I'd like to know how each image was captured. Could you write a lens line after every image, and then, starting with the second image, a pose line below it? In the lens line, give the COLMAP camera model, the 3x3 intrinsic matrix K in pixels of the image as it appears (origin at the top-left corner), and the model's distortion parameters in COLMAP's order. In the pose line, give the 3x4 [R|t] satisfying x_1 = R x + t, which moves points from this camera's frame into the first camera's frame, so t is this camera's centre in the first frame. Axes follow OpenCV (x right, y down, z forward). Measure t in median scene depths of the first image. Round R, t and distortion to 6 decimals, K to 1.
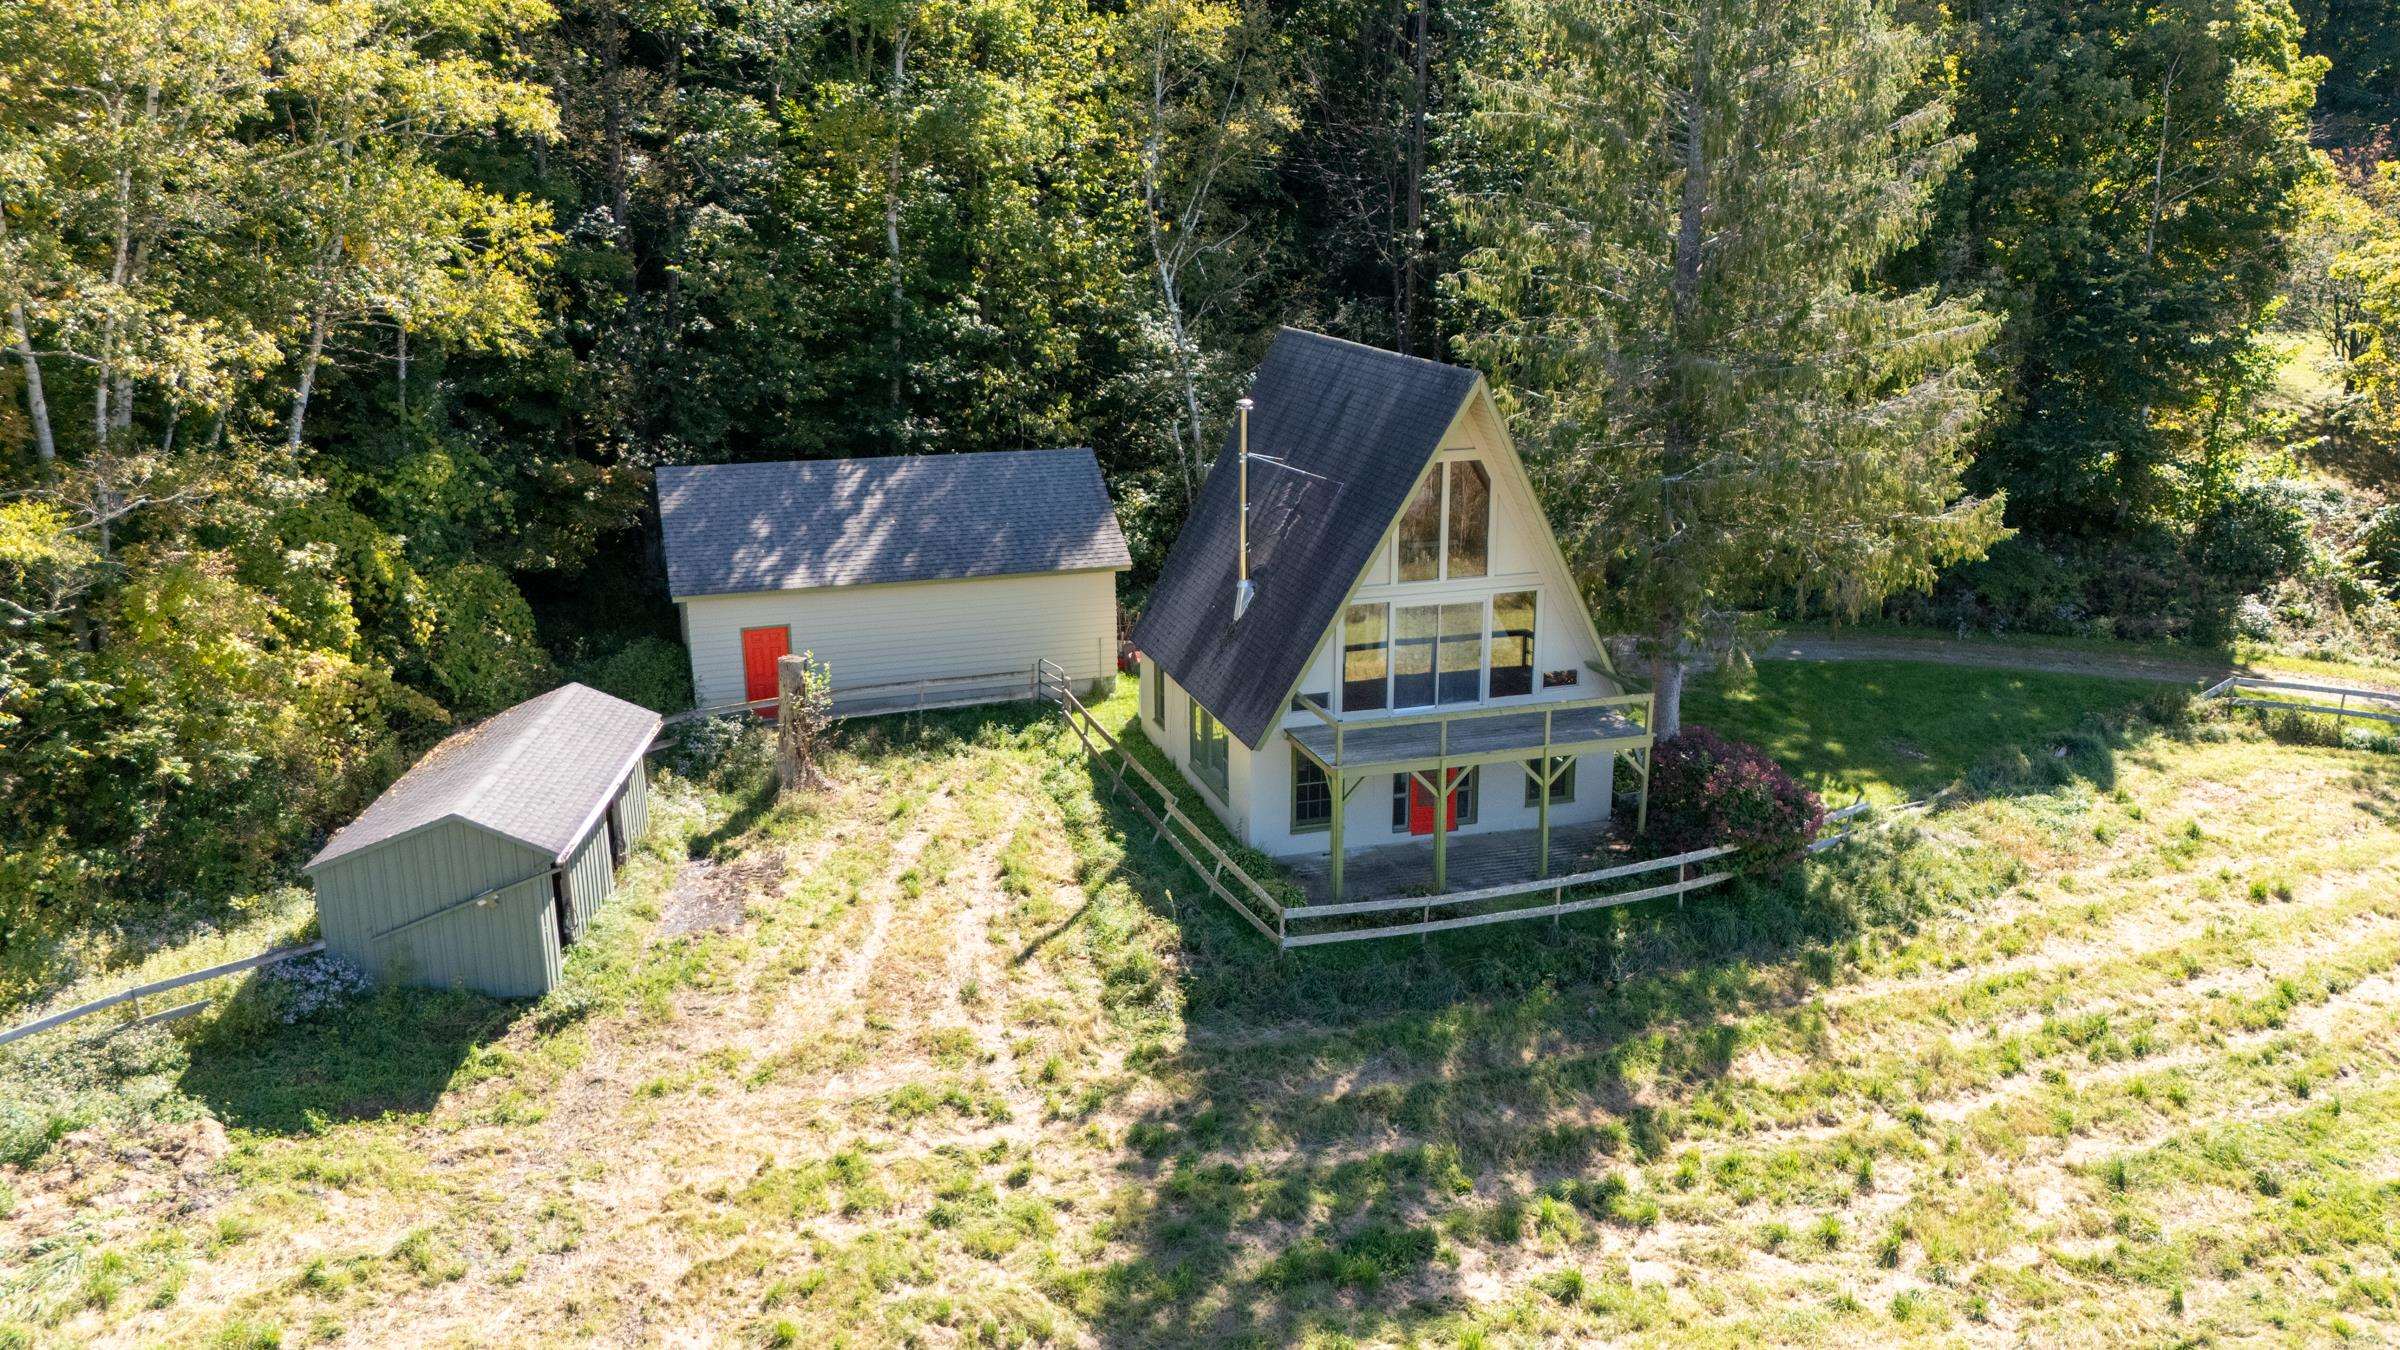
lens RADIAL K [[1809.6, 0, 1218.2], [0, 1809.6, 666.4], [0, 0, 1]] dist [0.068210, -0.055797]
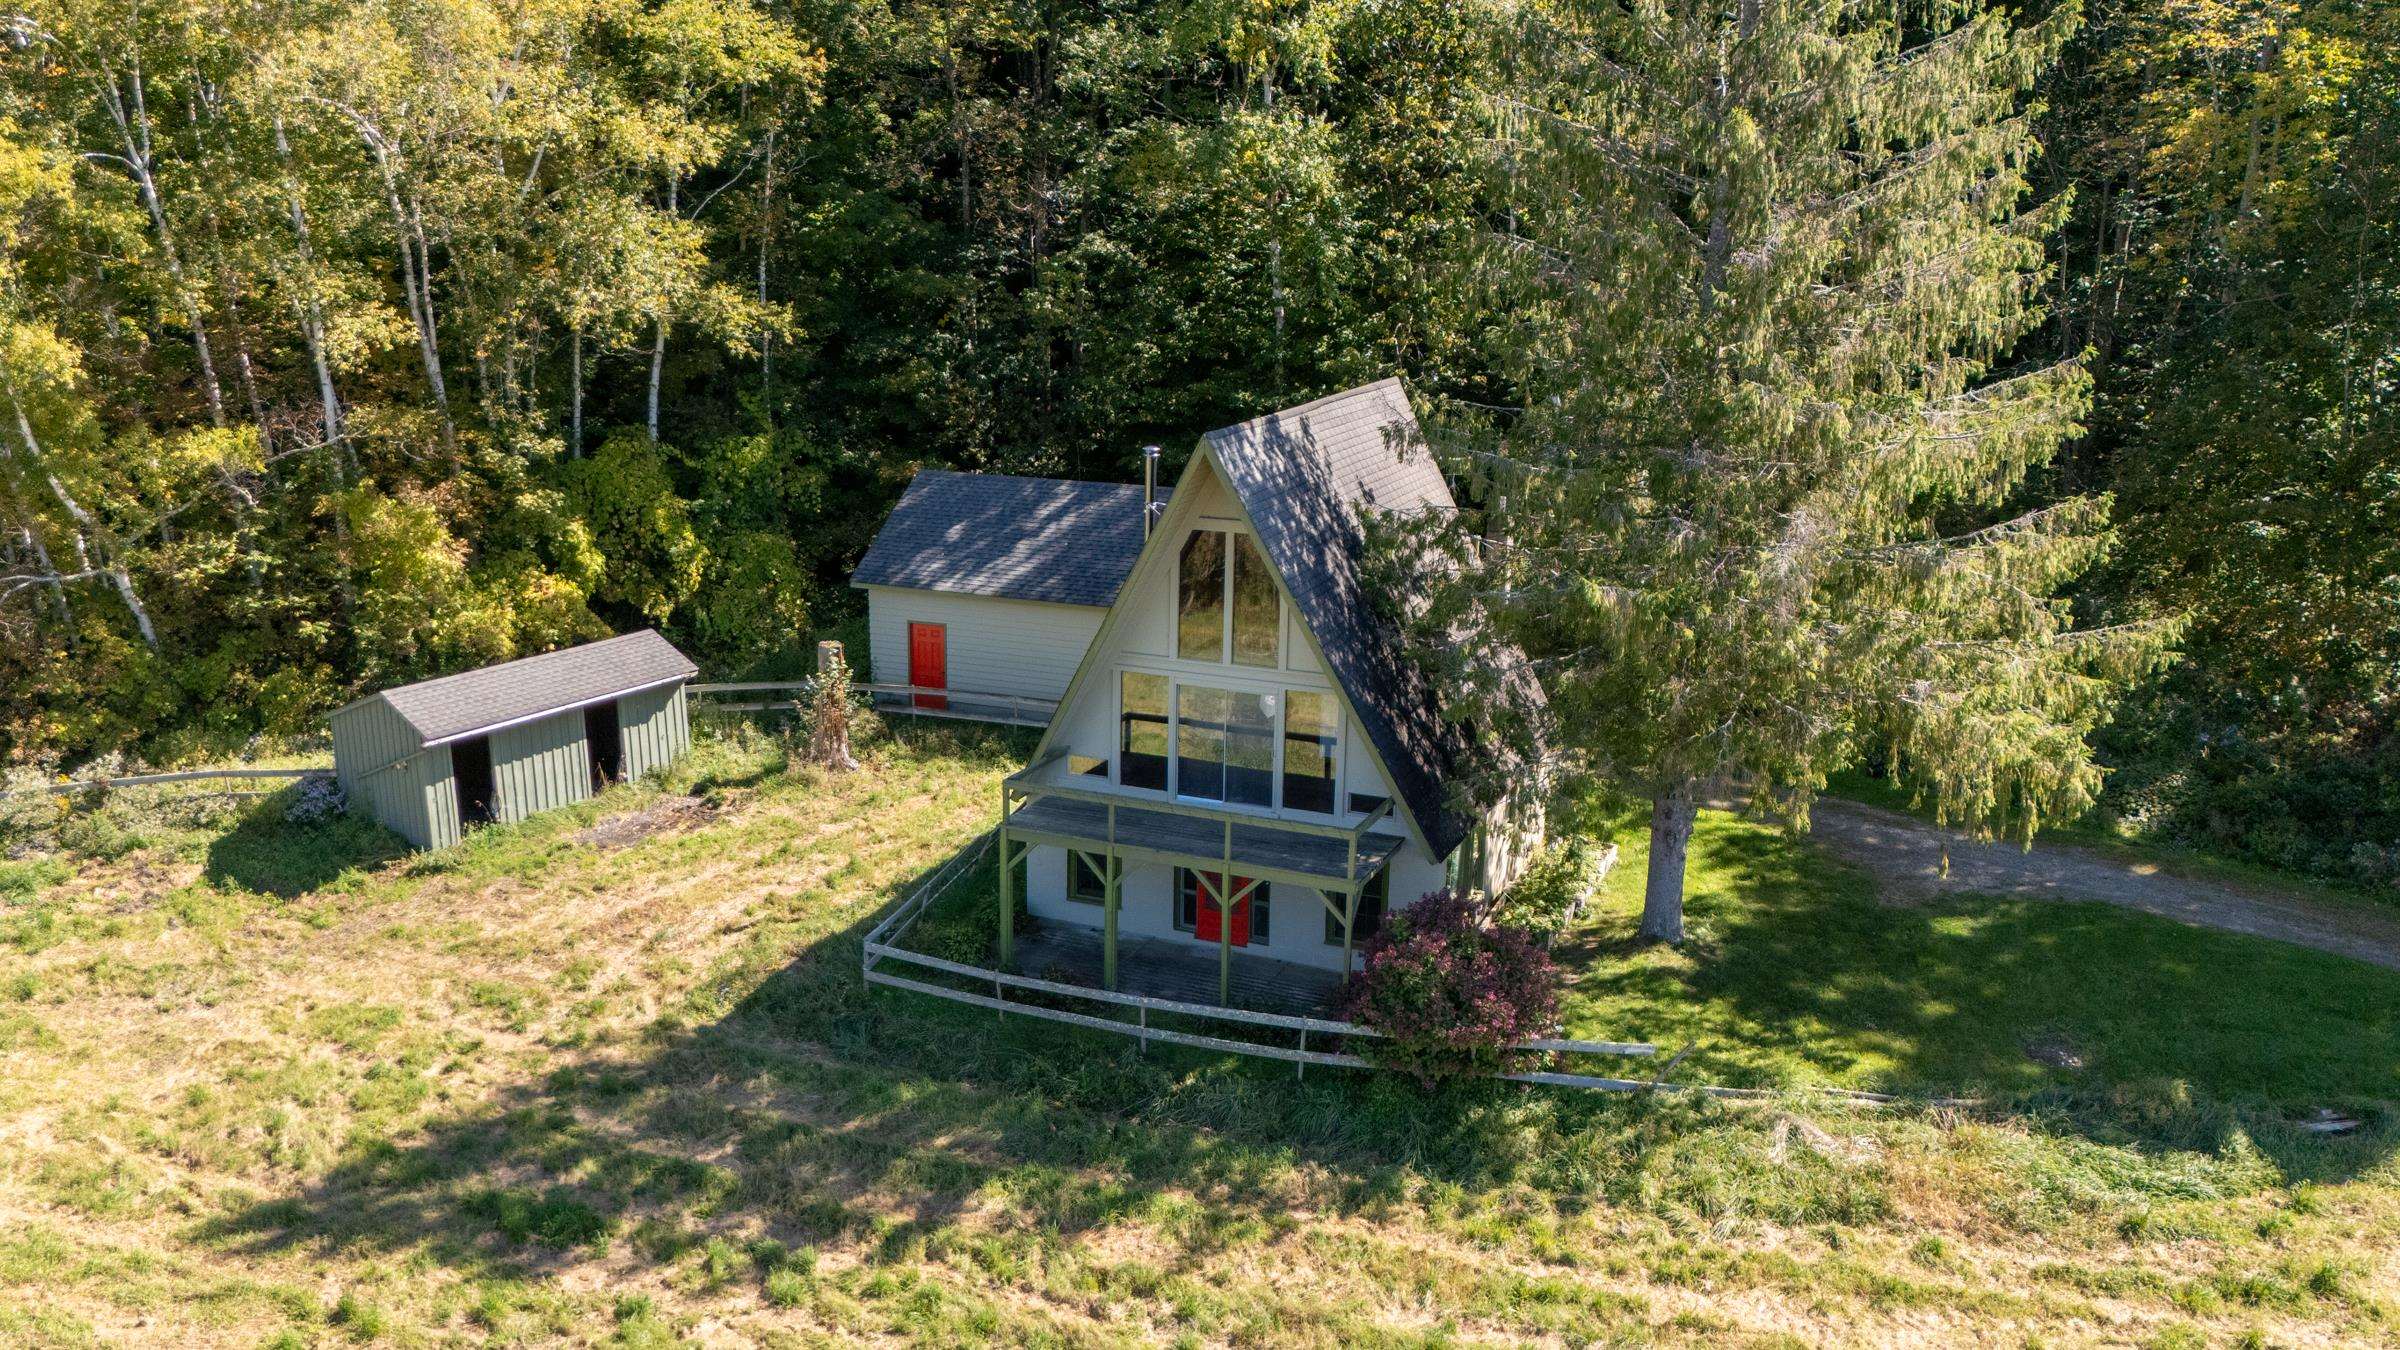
lens RADIAL K [[2027.6, 0, 1092.9], [0, 2027.6, 676.4], [0, 0, 1]] dist [0.047616, -0.008422]
pose [[0.725592, 0.166017, -0.667799, 0.765650], [-0.187928, 0.981377, 0.039782, -0.069703], [0.661967, 0.096633, 0.743278, 0.209932]]
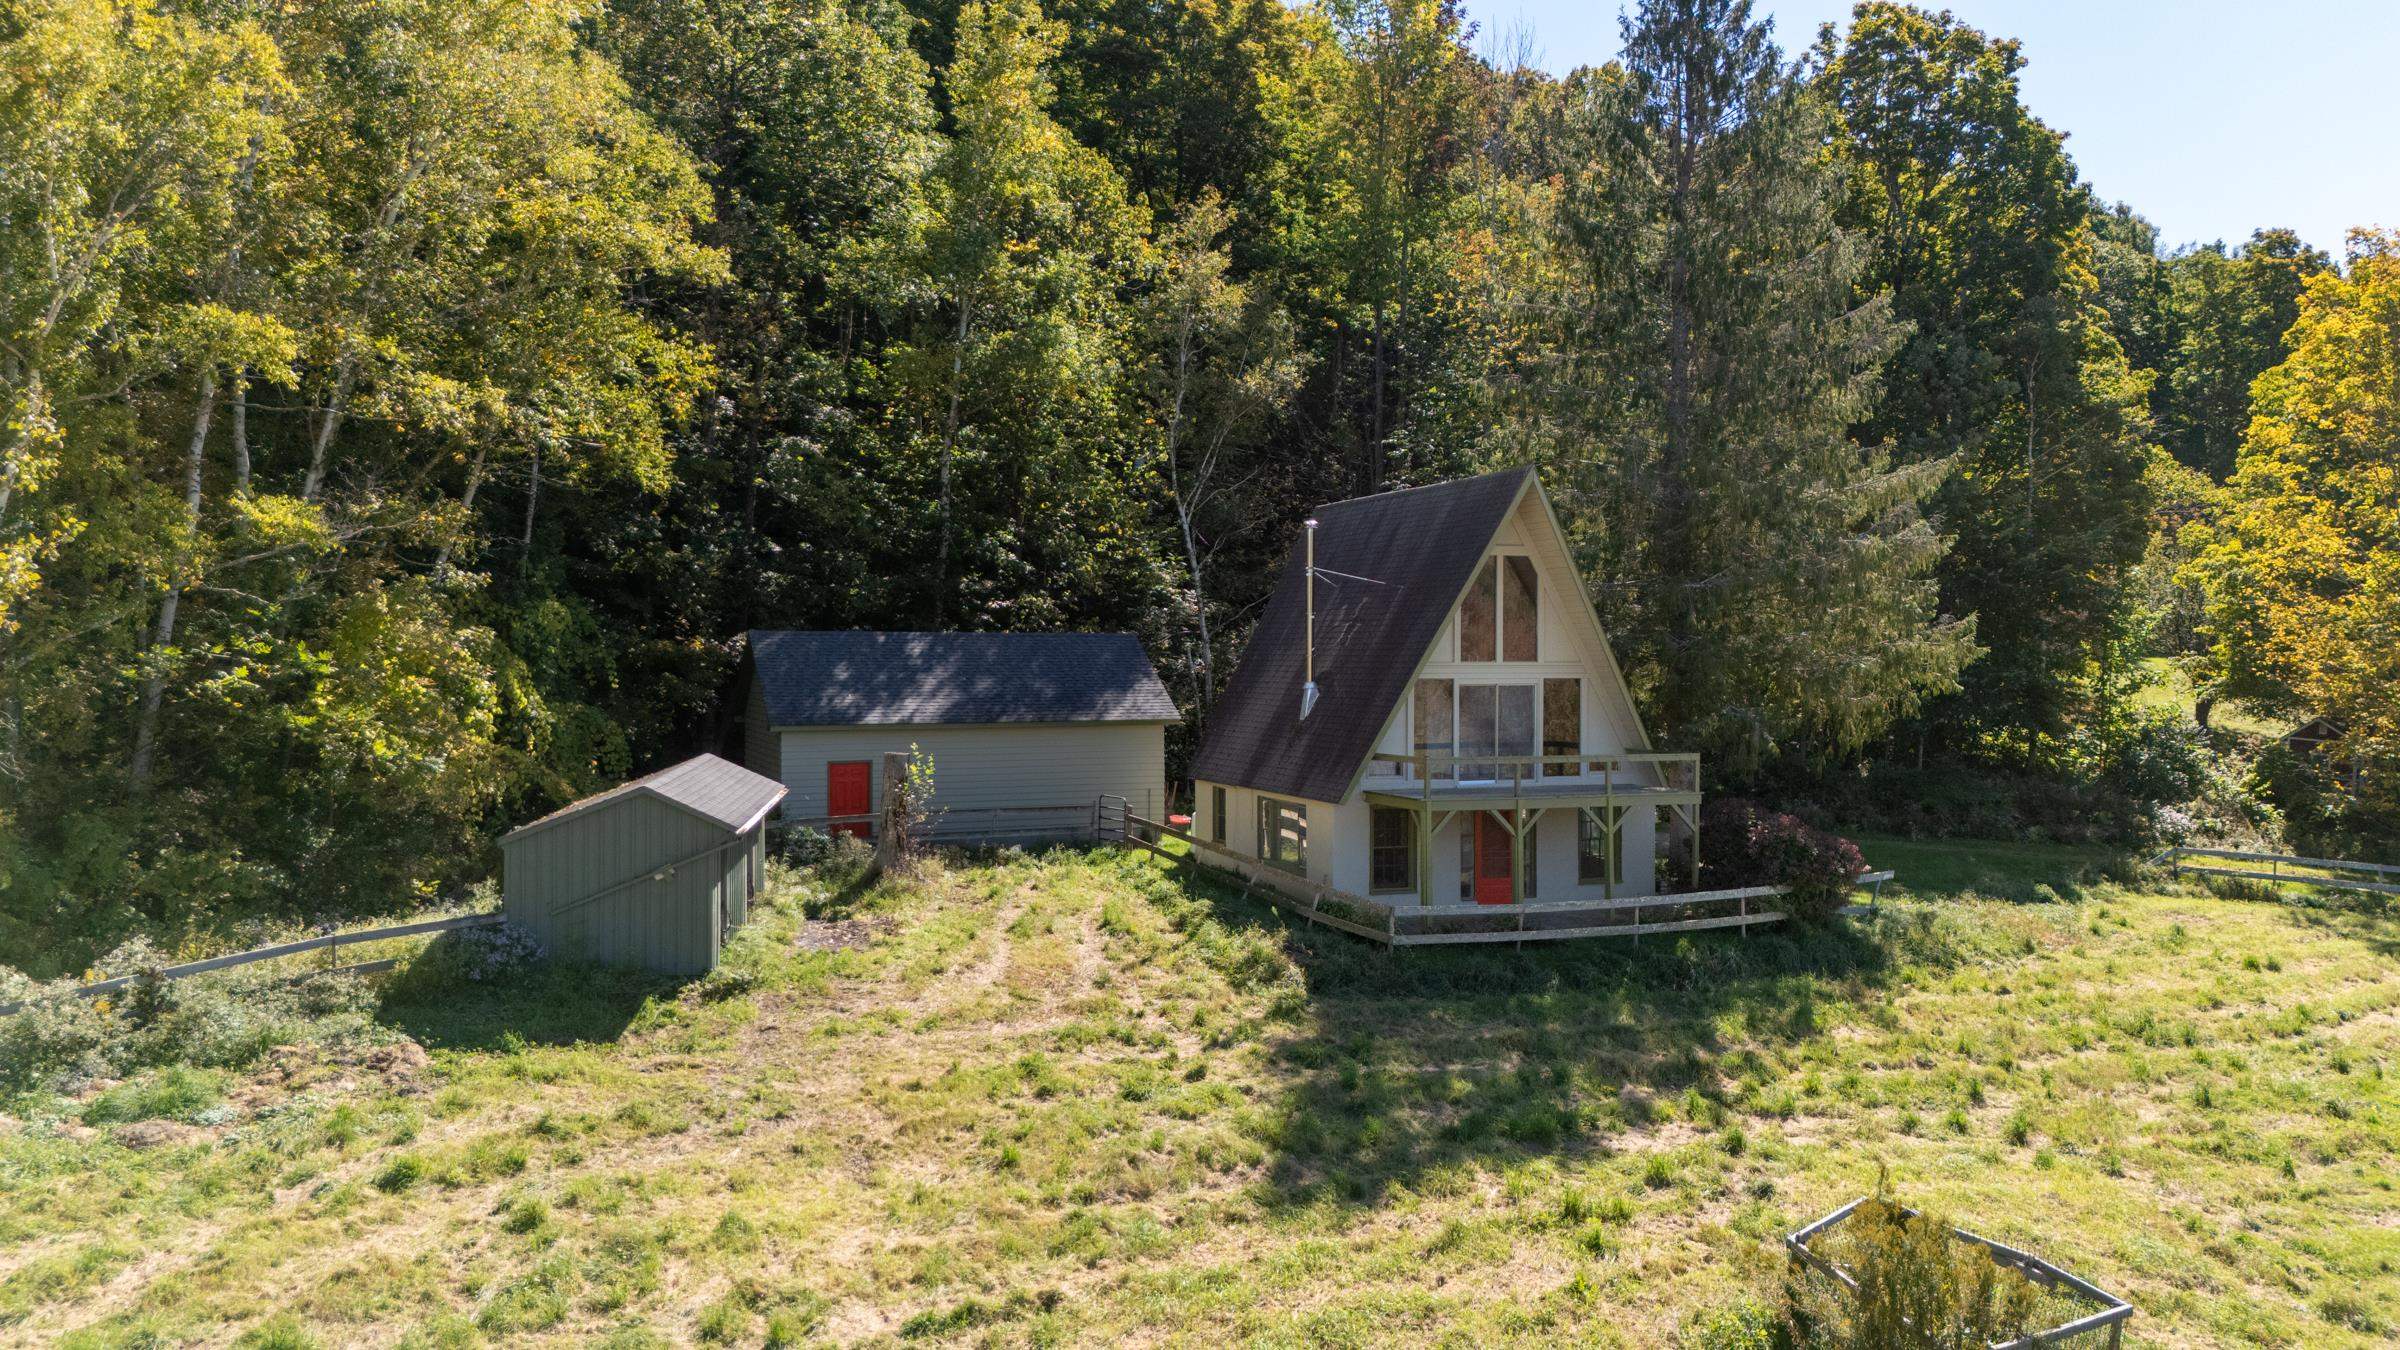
lens RADIAL K [[1746.8, 0, 1178.3], [0, 1746.8, 680.2], [0, 0, 1]] dist [0.092956, -0.090193]
pose [[0.998760, 0.003352, 0.049663, -0.129110], [0.009404, 0.967055, -0.254394, 0.240657], [-0.048879, 0.254546, 0.965825, -0.031507]]
